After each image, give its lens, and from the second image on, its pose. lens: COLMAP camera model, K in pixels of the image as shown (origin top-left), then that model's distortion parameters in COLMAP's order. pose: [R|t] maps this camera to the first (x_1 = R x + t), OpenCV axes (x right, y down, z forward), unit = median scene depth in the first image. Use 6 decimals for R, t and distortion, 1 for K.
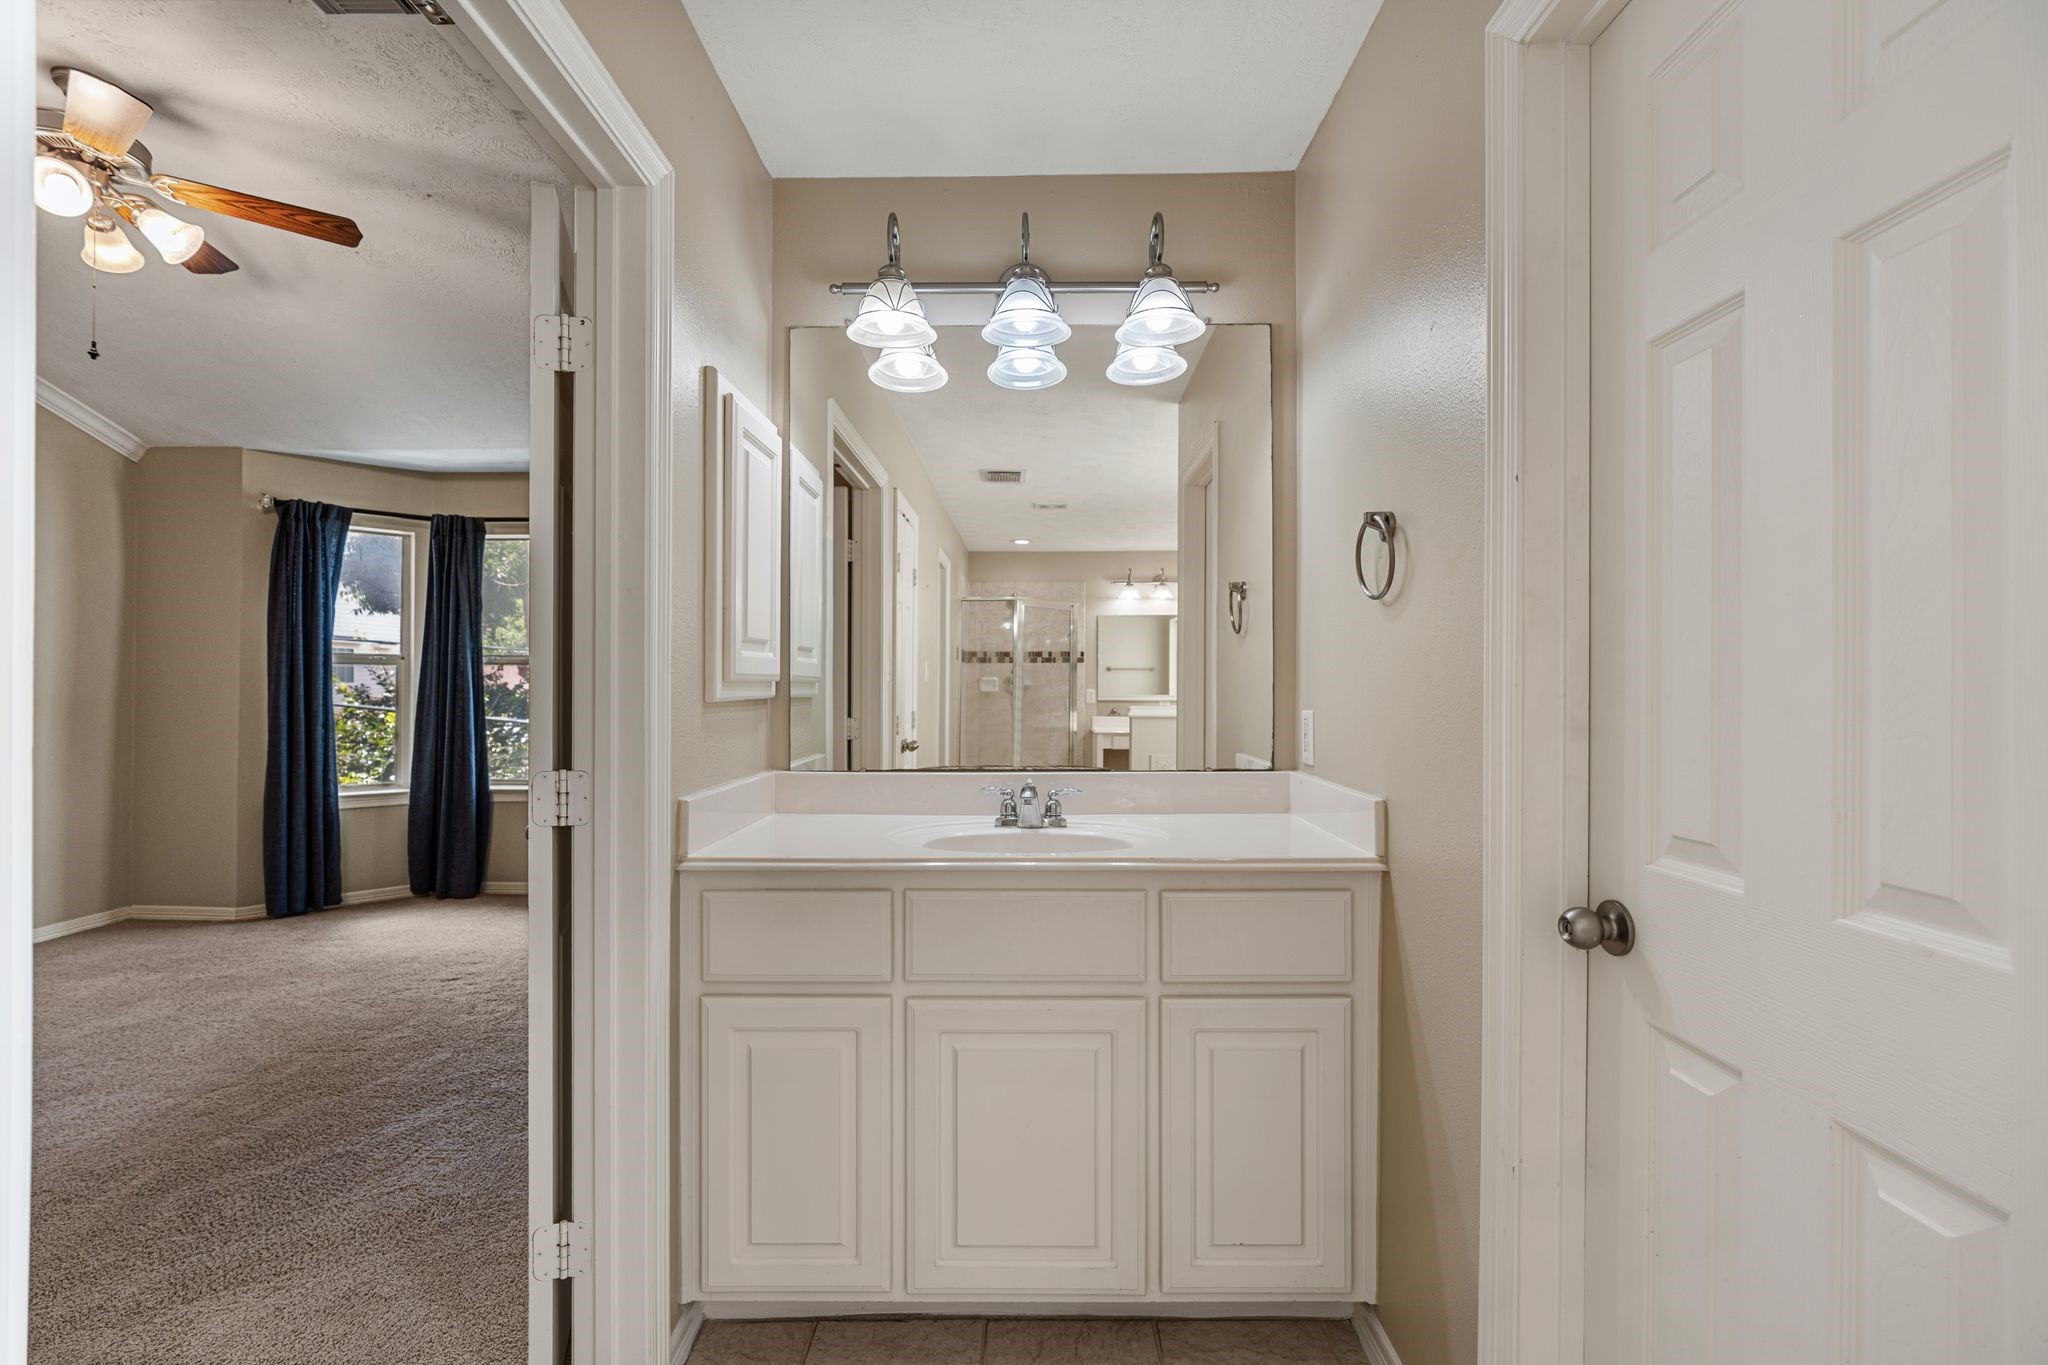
lens RADIAL K [[916.4, 0, 1029.7], [0, 916.4, 683.6], [0, 0, 1]] dist [-0.010757, 0.003747]
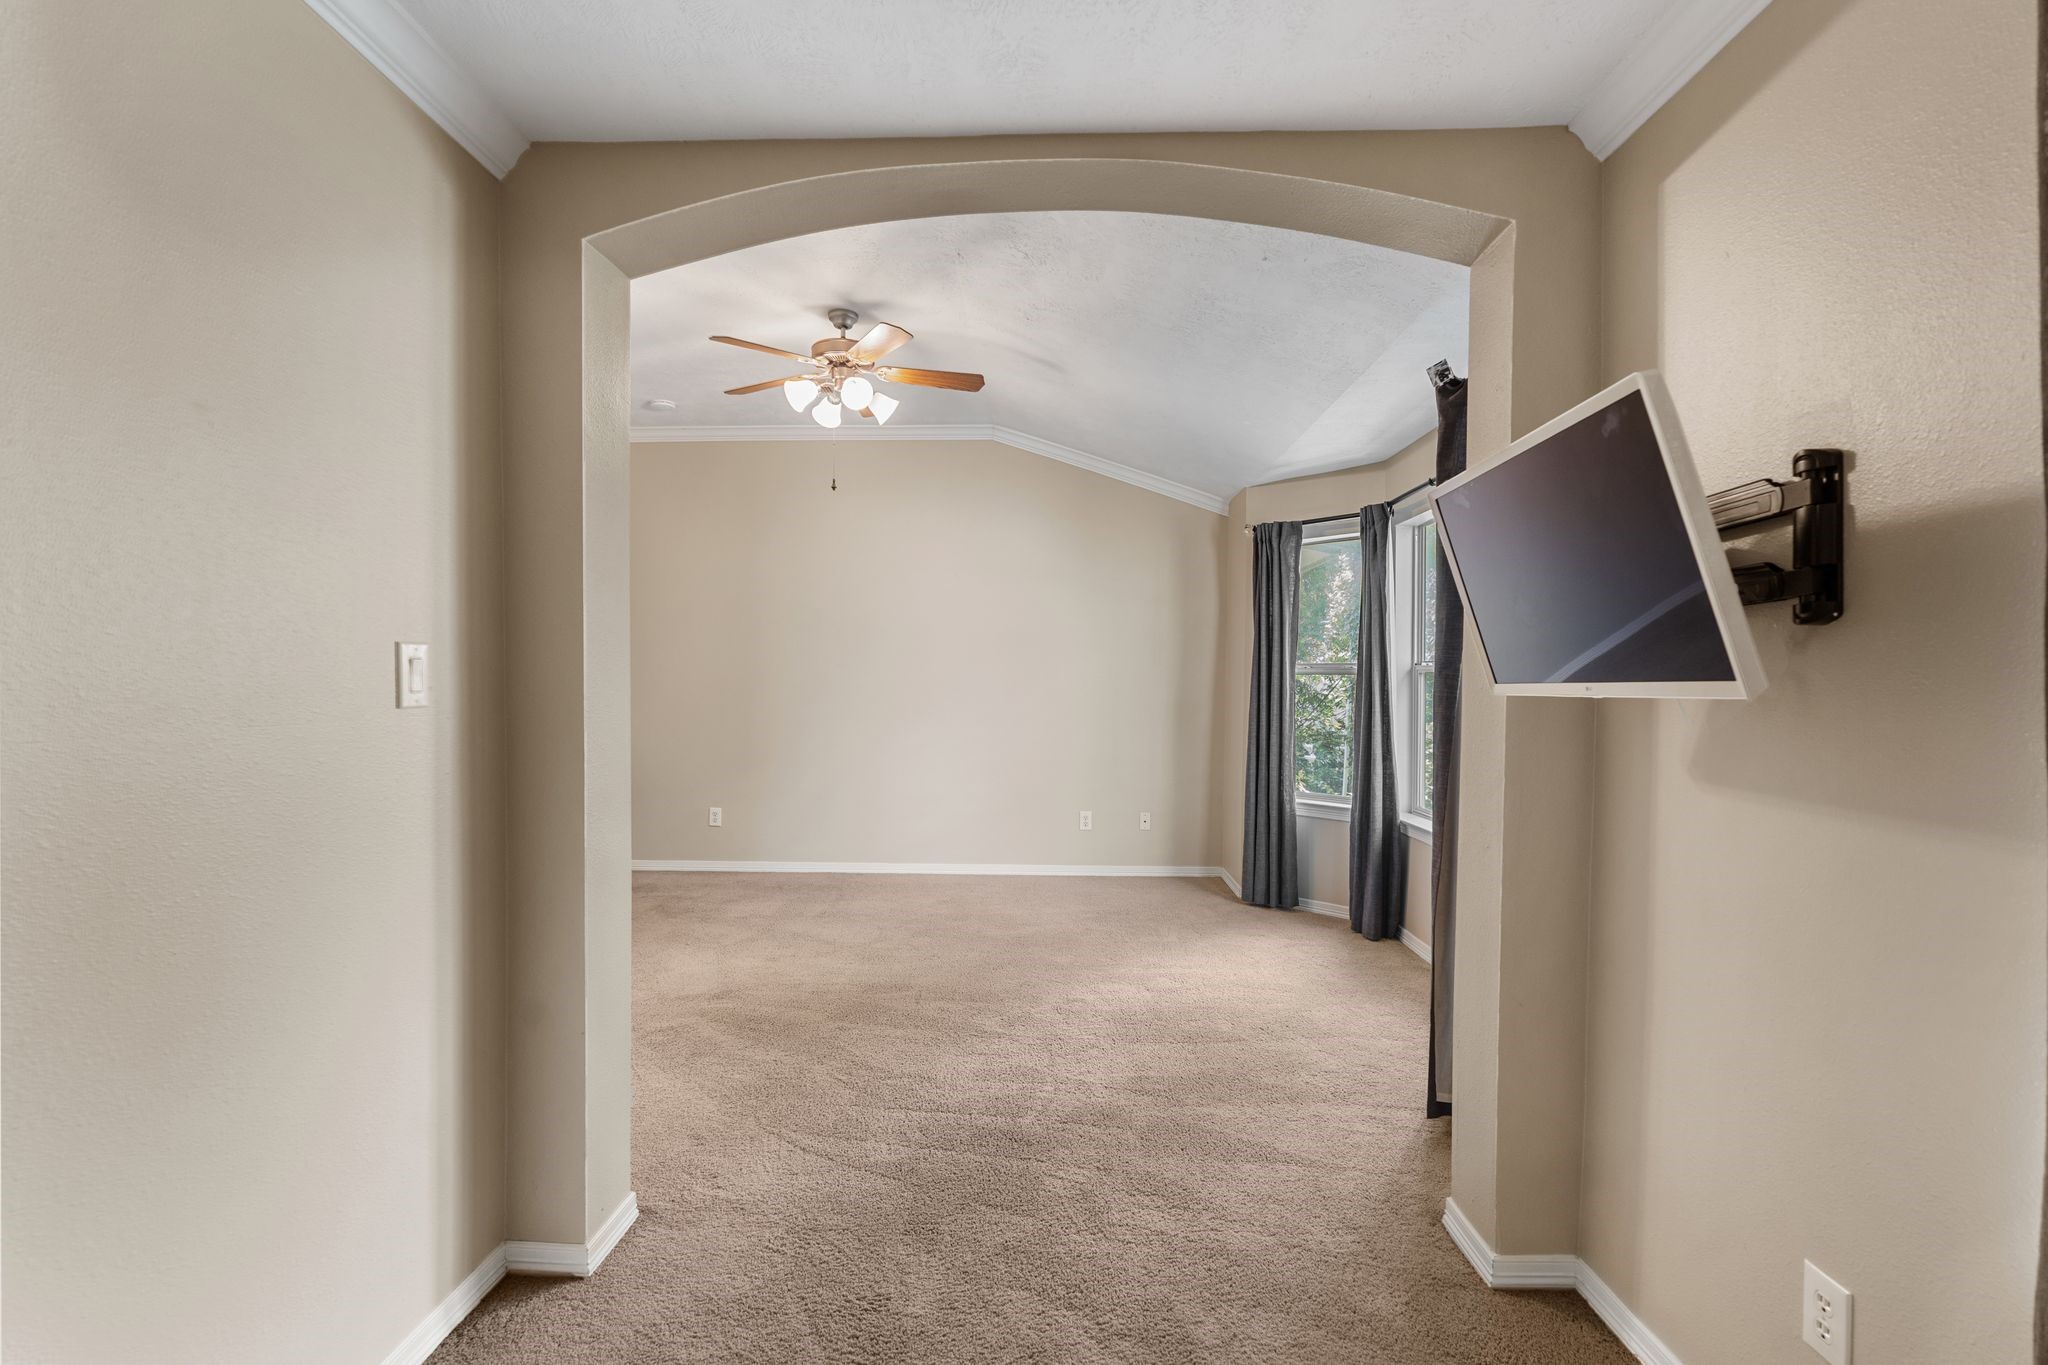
lens RADIAL K [[916.4, 0, 1027.1], [0, 916.4, 679.5], [0, 0, 1]] dist [-0.010757, 0.003747]
pose [[-0.038067, -0.002723, -0.999271, 0.289858], [-0.000399, 0.999996, -0.002709, -0.013196], [0.999275, 0.000295, -0.038068, 0.744980]]
